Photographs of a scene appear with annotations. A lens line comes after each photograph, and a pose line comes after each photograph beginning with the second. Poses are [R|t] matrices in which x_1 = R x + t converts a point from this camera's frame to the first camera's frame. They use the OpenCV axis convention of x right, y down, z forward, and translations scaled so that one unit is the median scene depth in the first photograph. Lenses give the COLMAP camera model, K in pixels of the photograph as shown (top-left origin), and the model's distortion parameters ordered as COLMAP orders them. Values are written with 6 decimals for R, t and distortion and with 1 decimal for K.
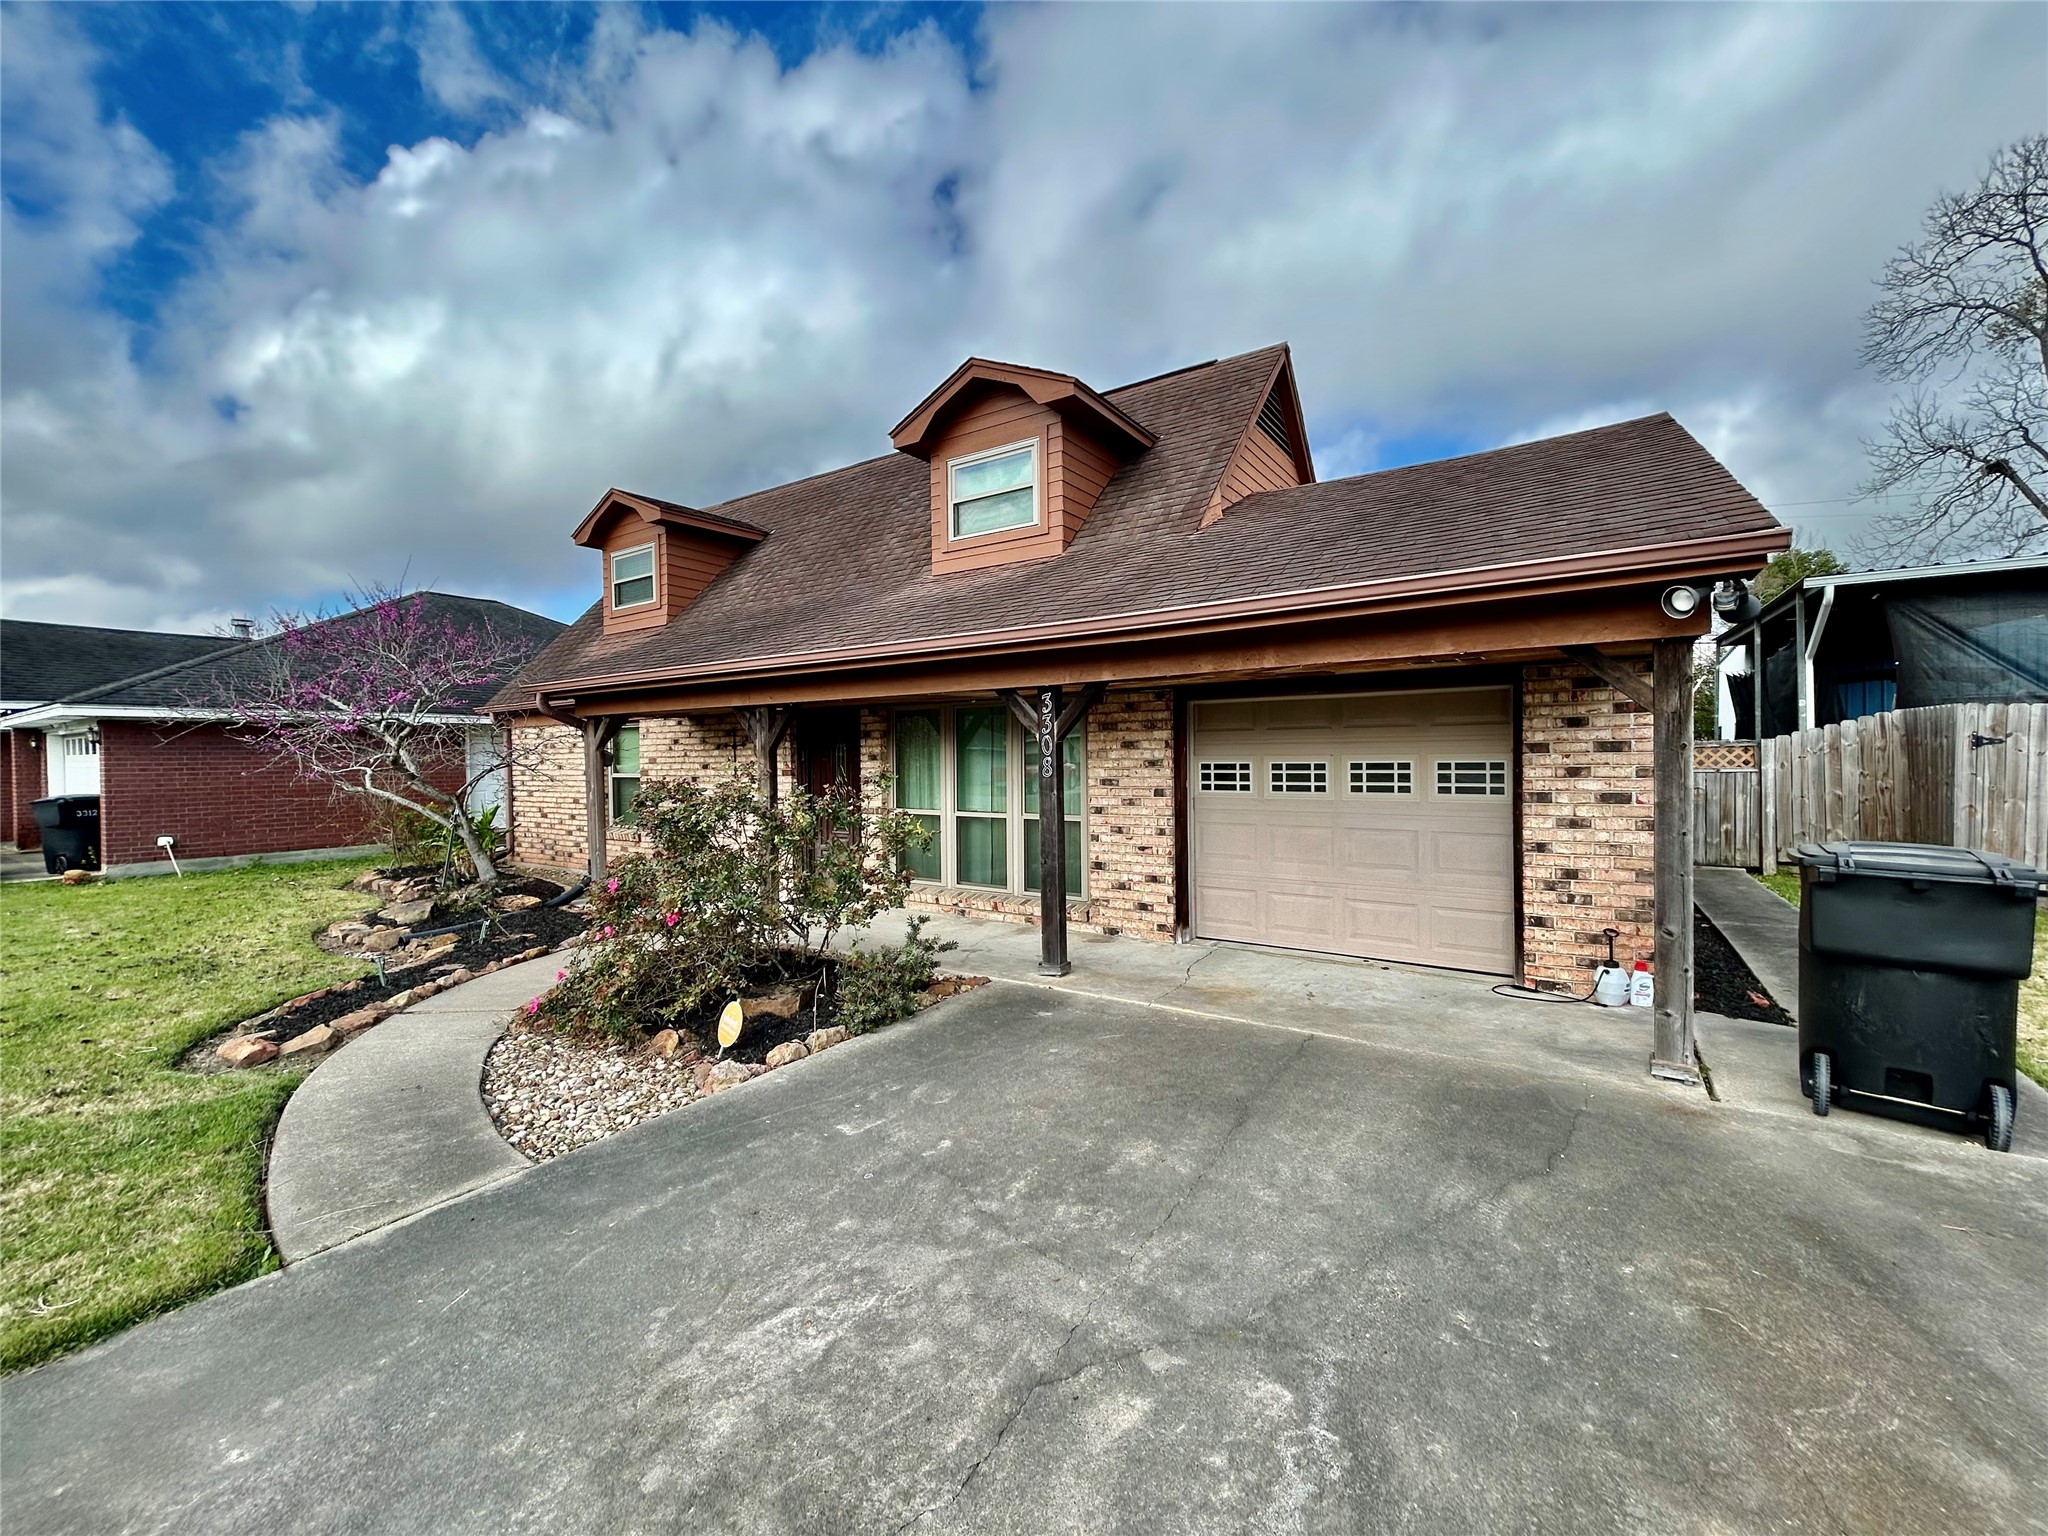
lens RADIAL K [[823.1, 0, 1035.9], [0, 823.1, 758.0], [0, 0, 1]] dist [0.010297, 0.002081]
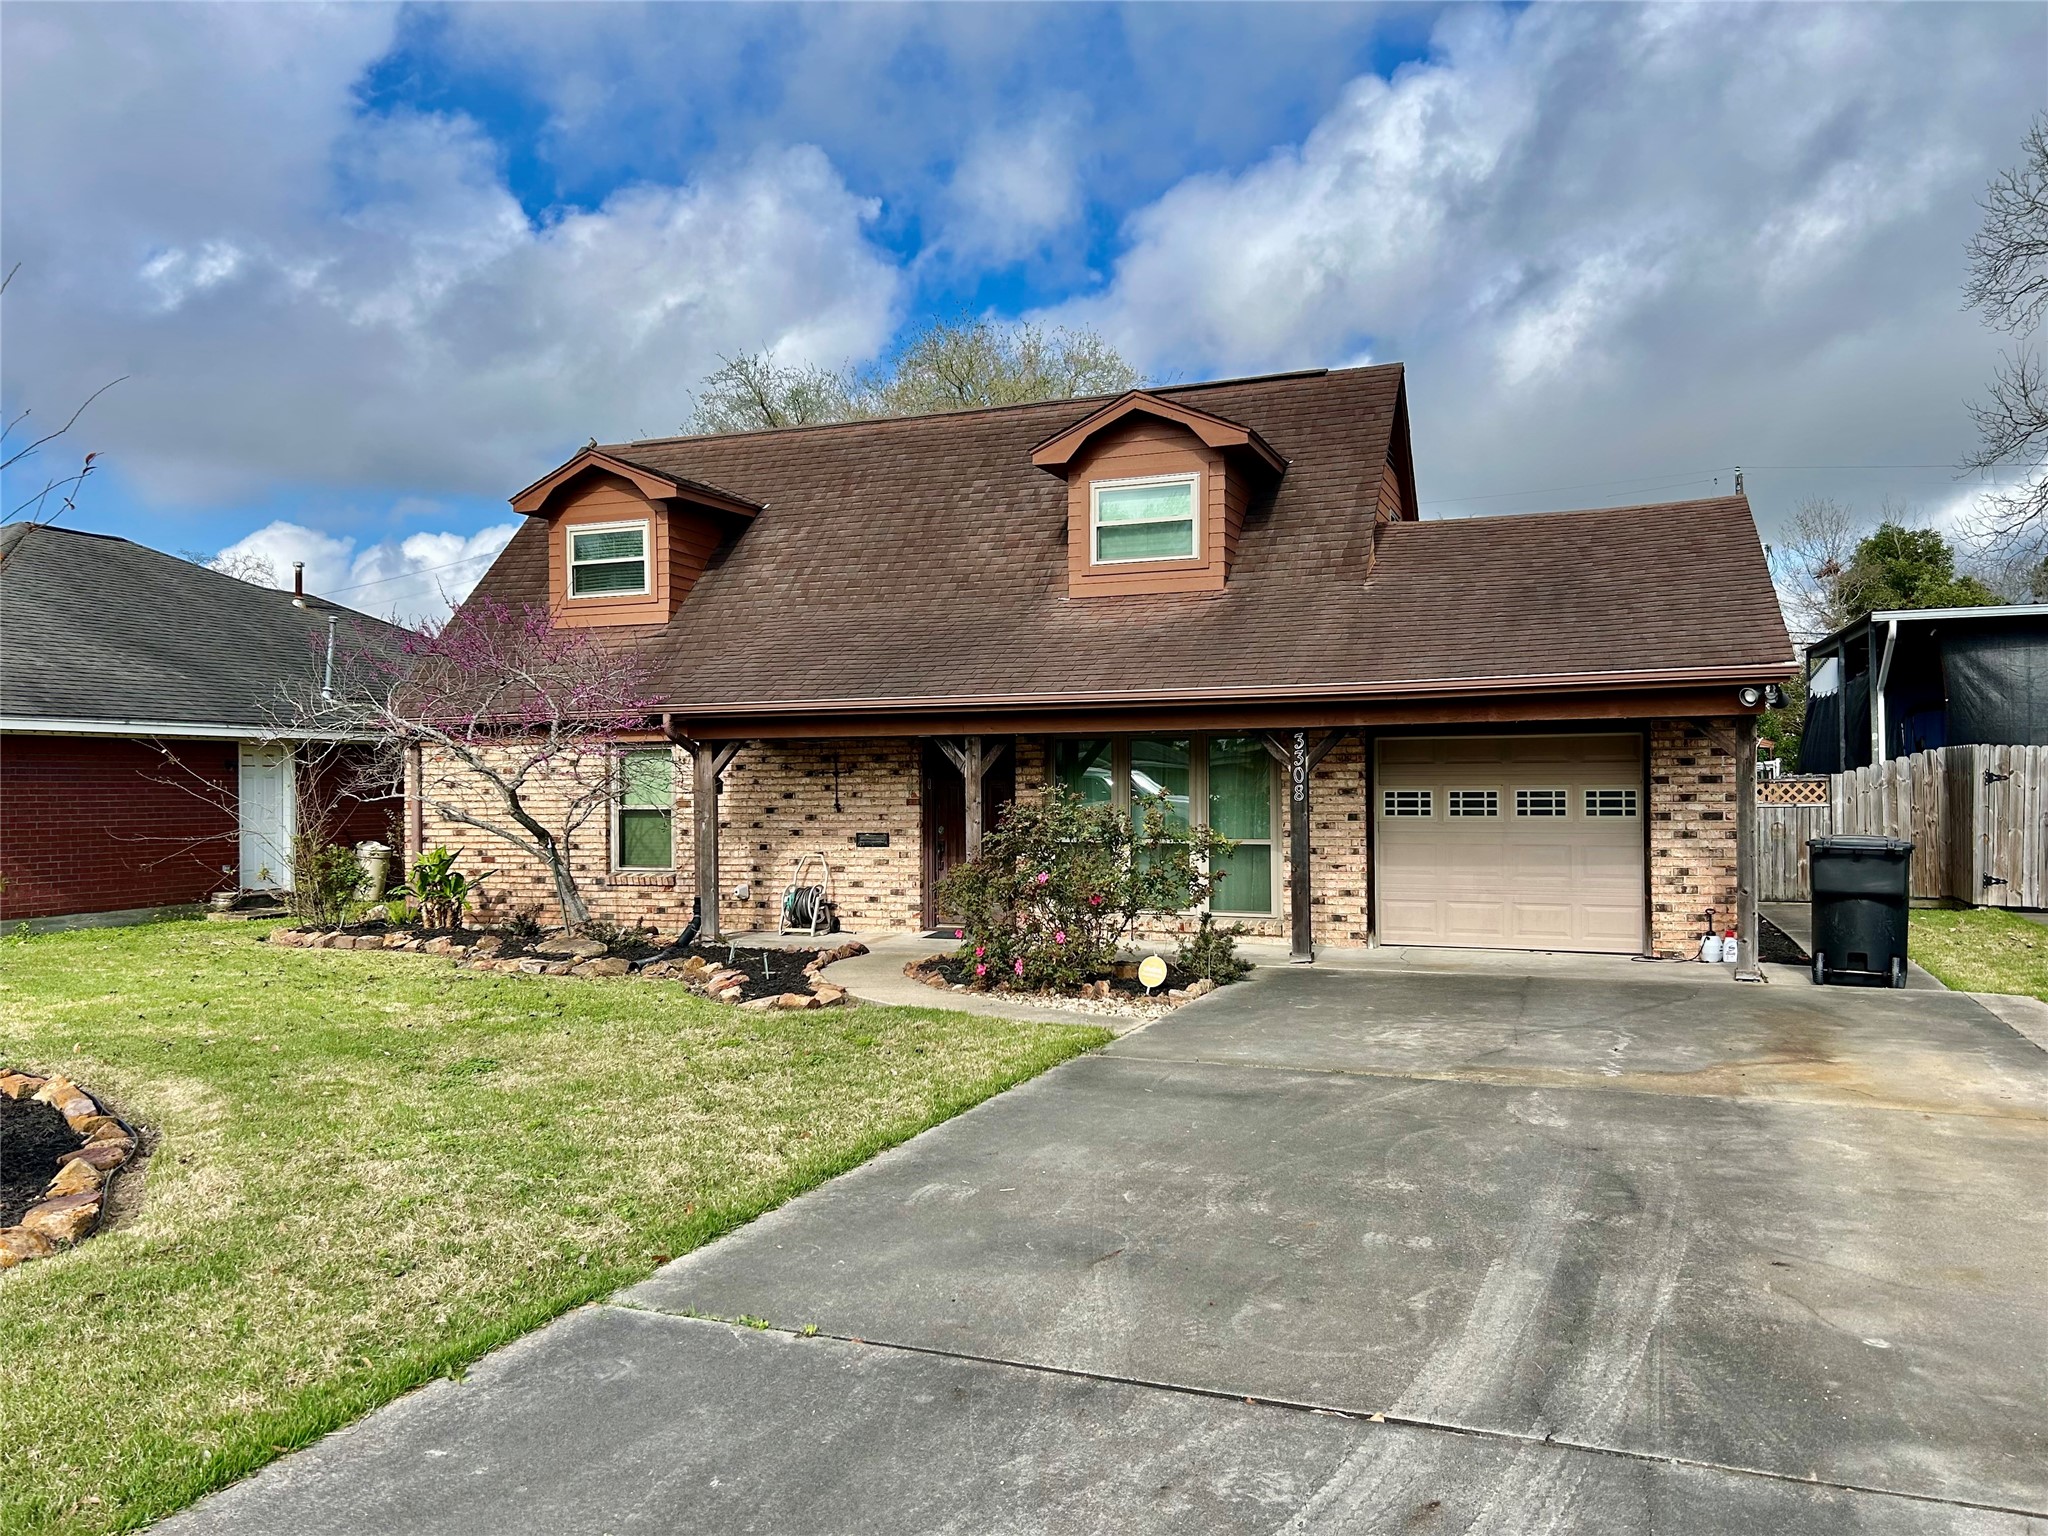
lens RADIAL K [[1542.9, 0, 1030.6], [0, 1542.9, 764.0], [0, 0, 1]] dist [0.074689, -0.039339]
pose [[0.976837, 0.008901, 0.213801, -0.749265], [-0.004277, 0.999747, -0.022080, 0.017489], [-0.213944, 0.020654, 0.976628, -1.009099]]
